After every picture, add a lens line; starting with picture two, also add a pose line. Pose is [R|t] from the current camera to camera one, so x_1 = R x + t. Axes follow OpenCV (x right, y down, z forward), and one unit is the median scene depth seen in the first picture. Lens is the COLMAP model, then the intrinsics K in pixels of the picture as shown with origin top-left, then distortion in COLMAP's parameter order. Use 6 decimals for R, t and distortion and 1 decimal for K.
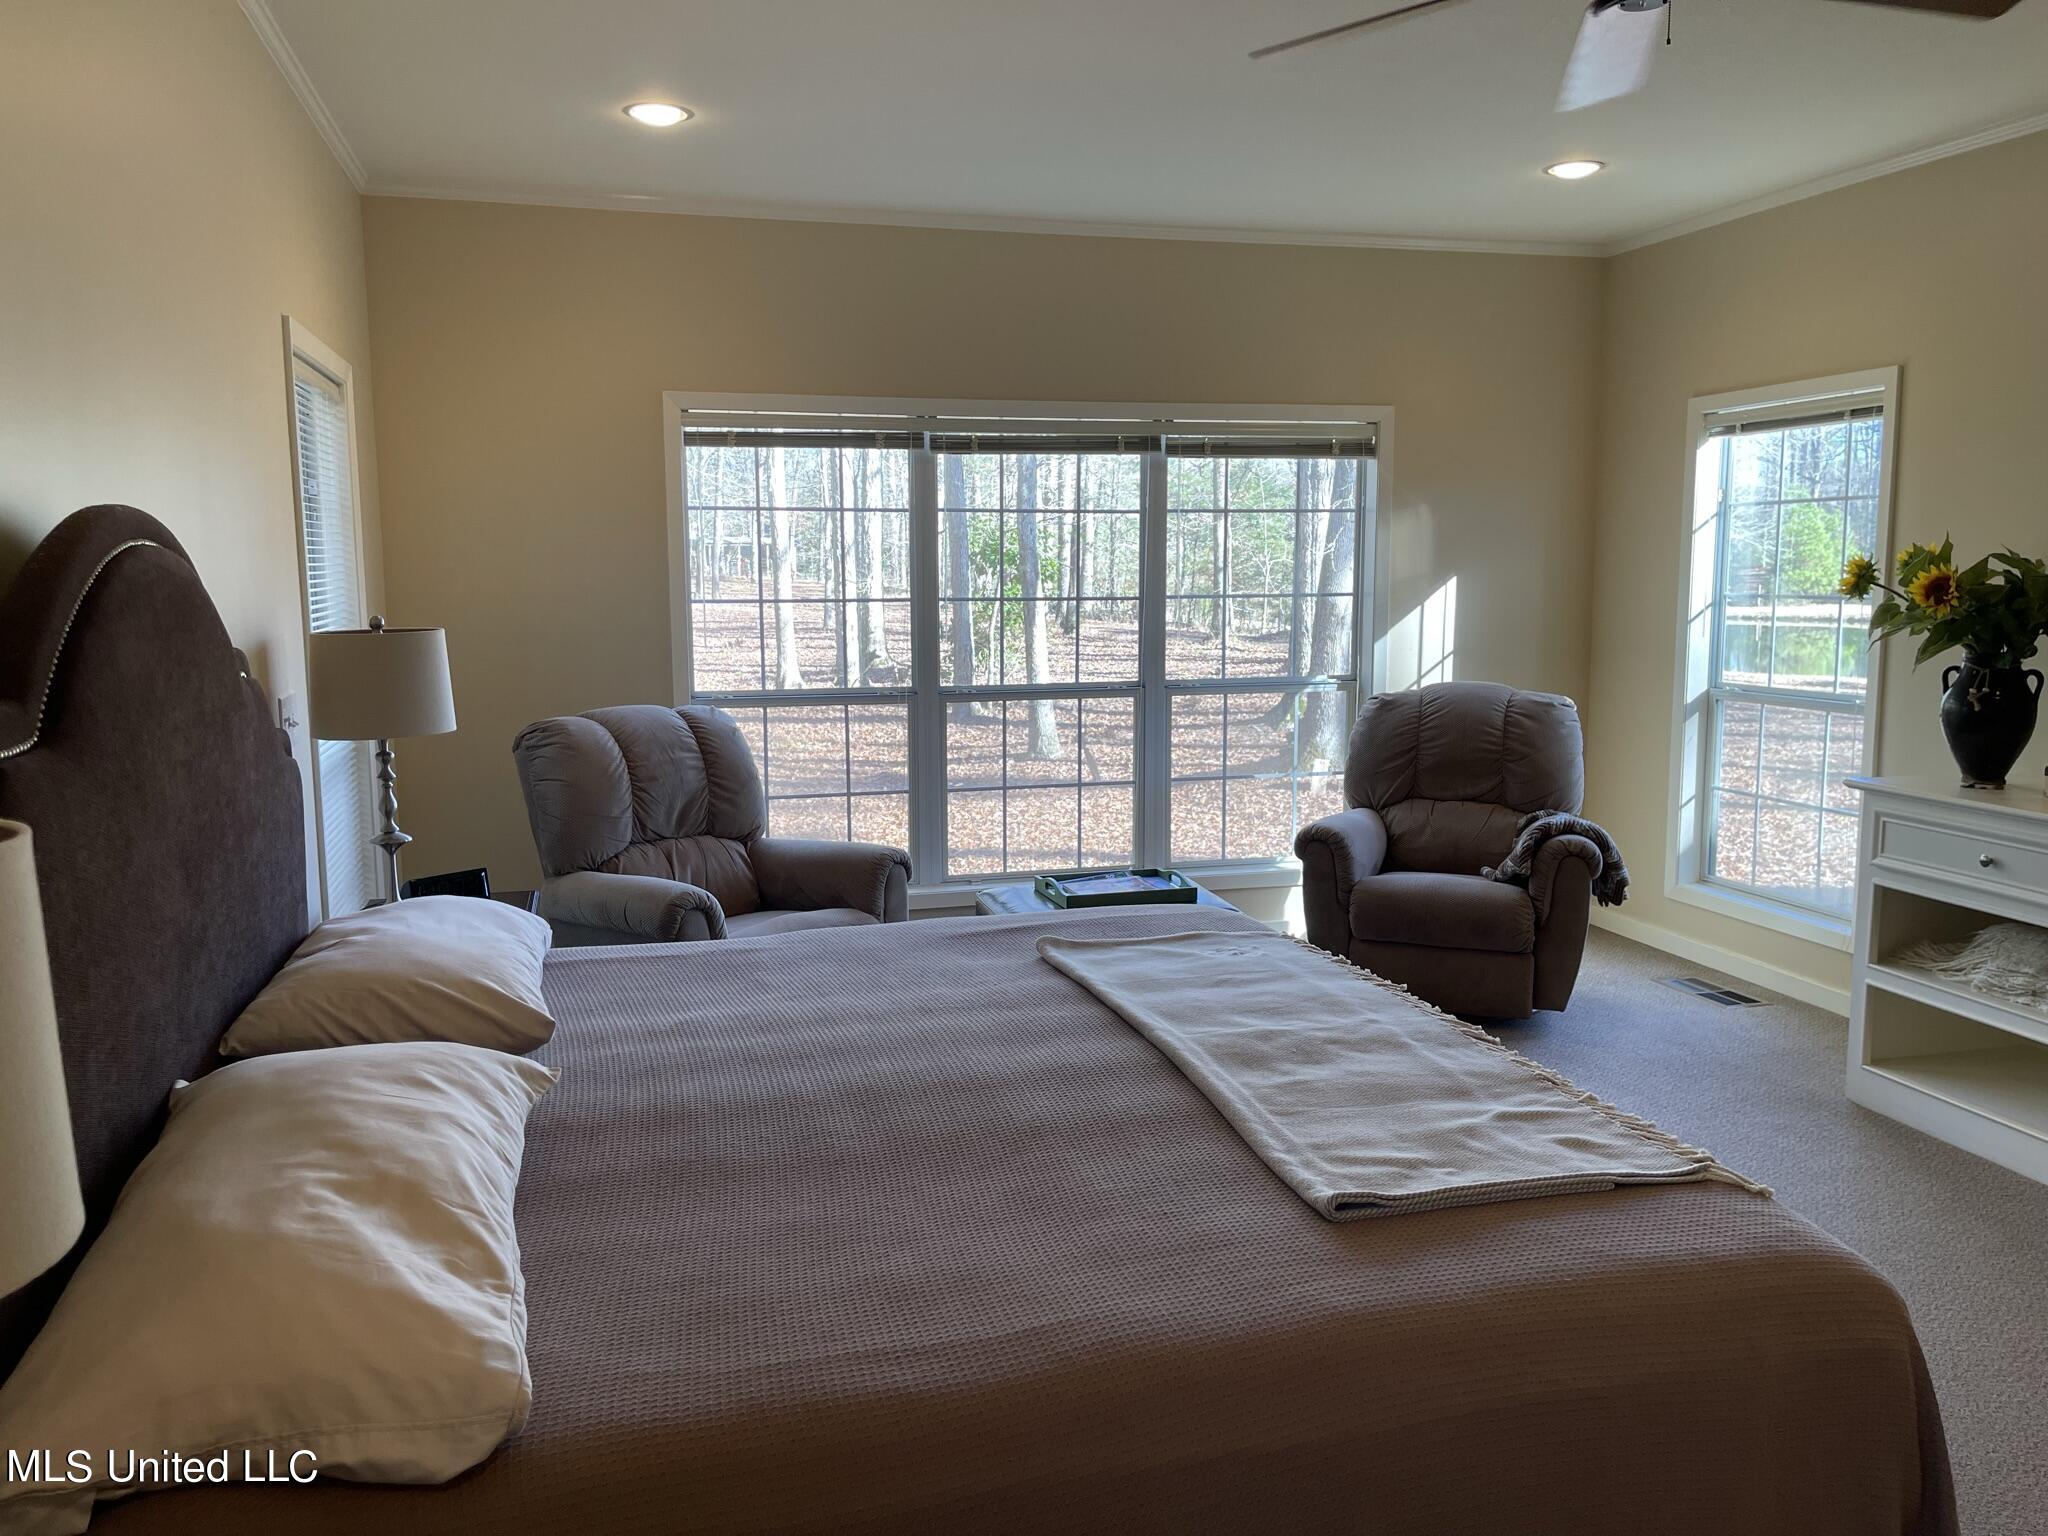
lens RADIAL K [[1541.1, 0, 1018.4], [0, 1541.1, 761.8], [0, 0, 1]] dist [0.091146, -0.118991]
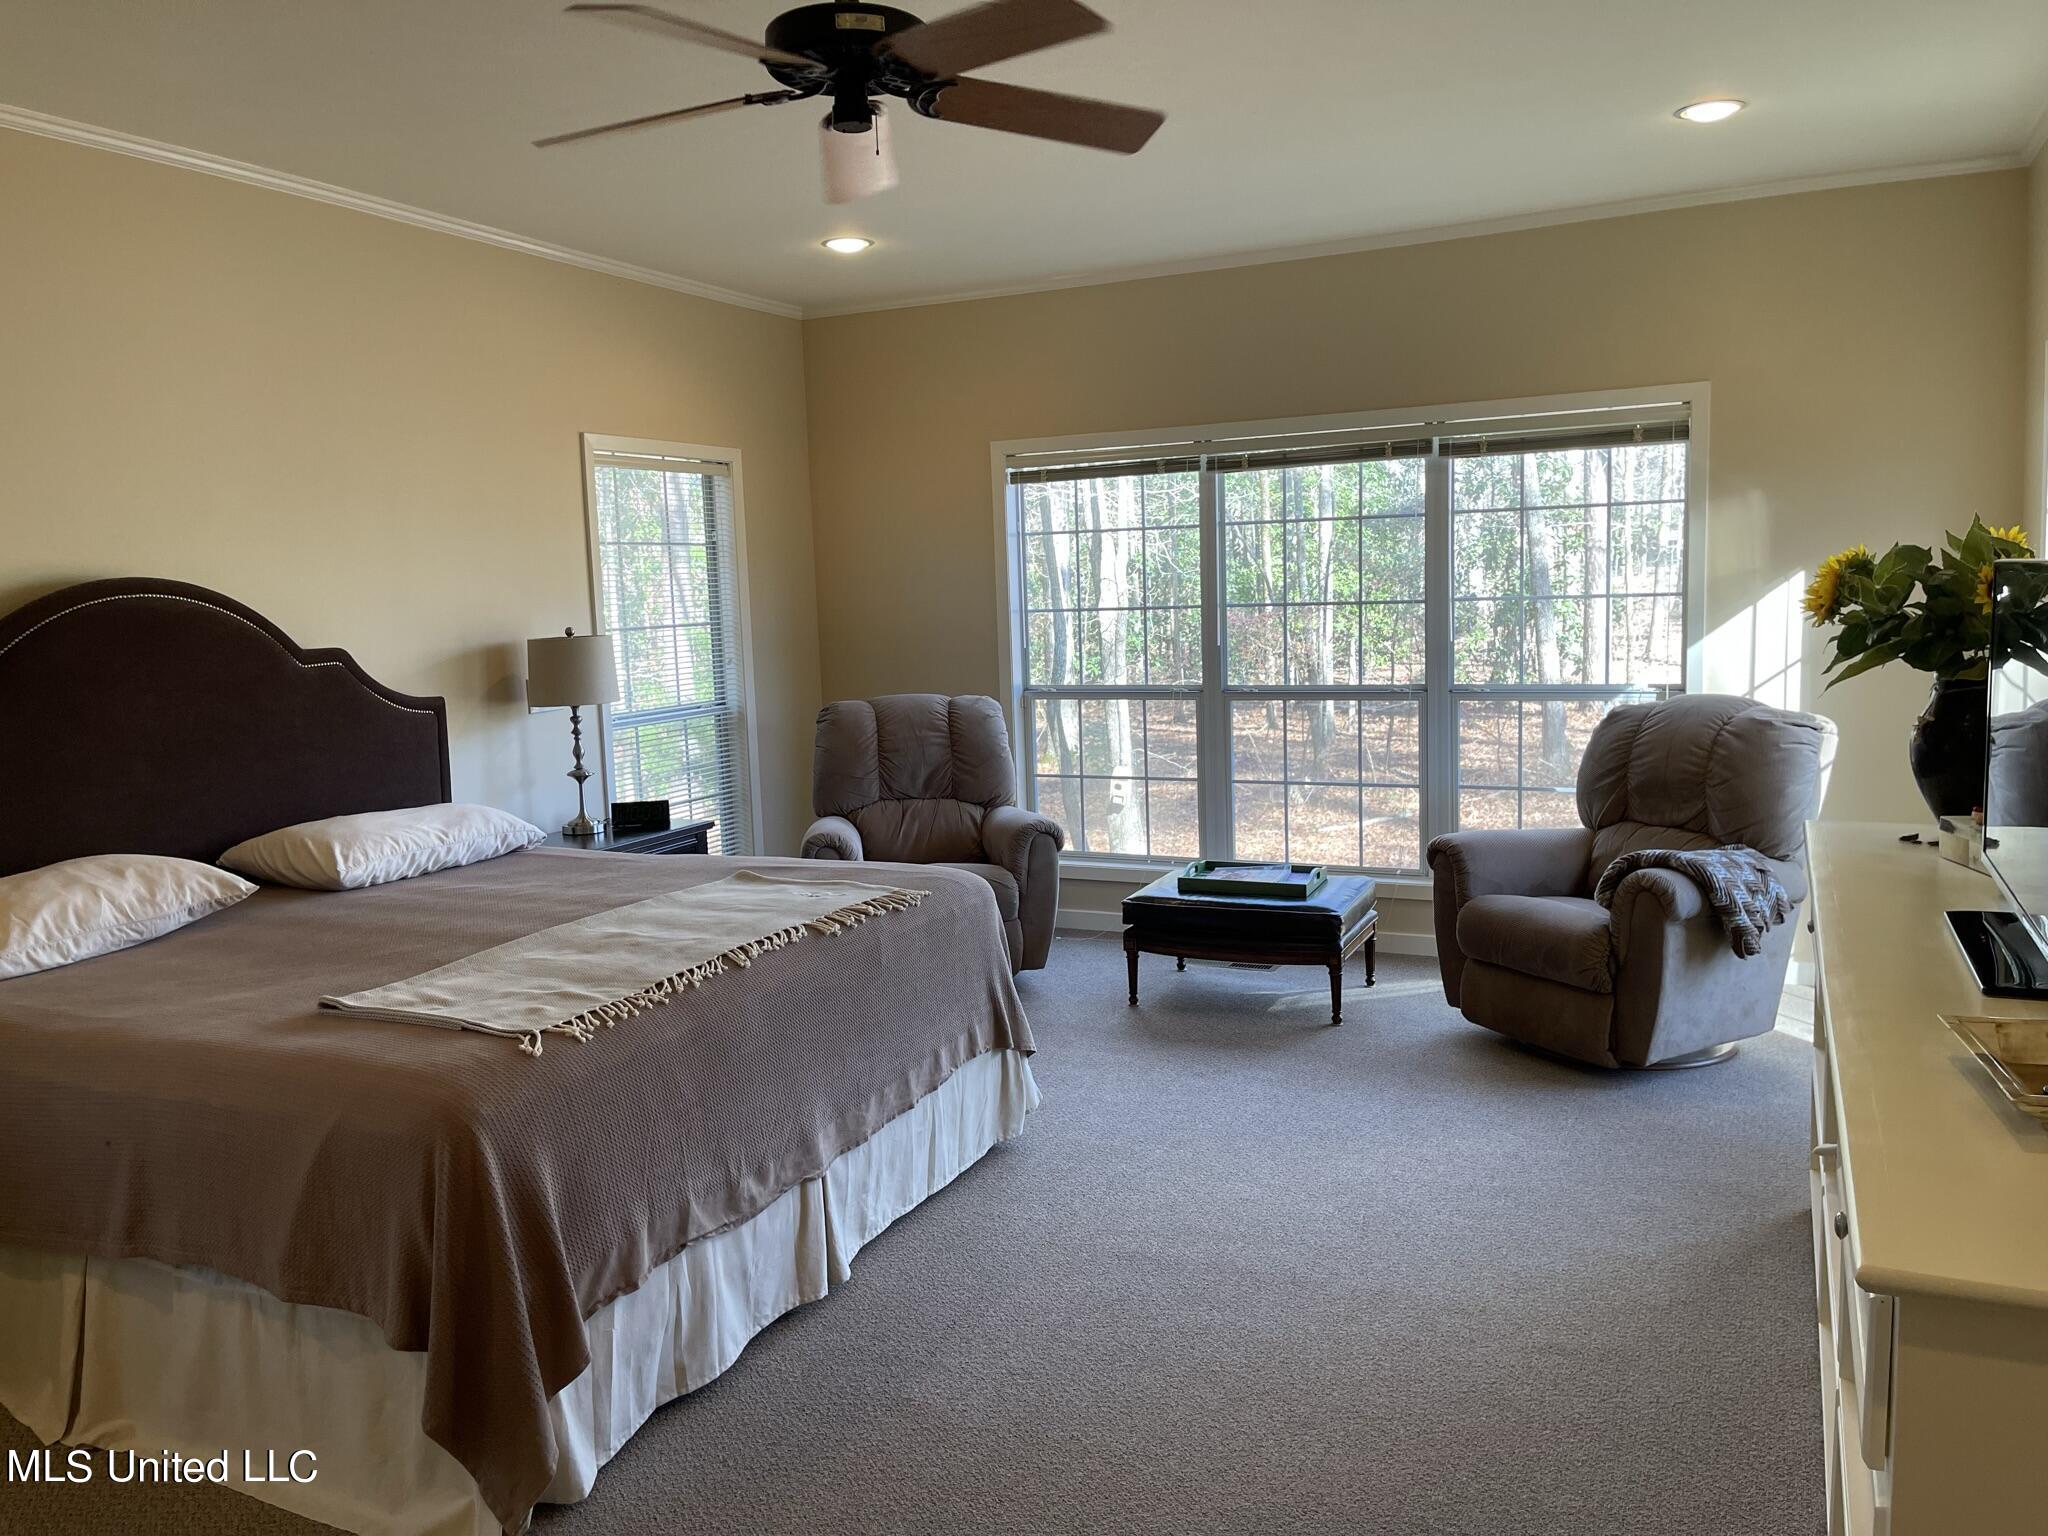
lens RADIAL K [[1541.1, 0, 1018.4], [0, 1541.1, 761.8], [0, 0, 1]] dist [0.091146, -0.118991]
pose [[0.756914, 0.058049, -0.650931, 0.577698], [-0.053916, 0.998198, 0.026324, -0.015740], [0.651287, 0.015171, 0.758680, 0.074469]]
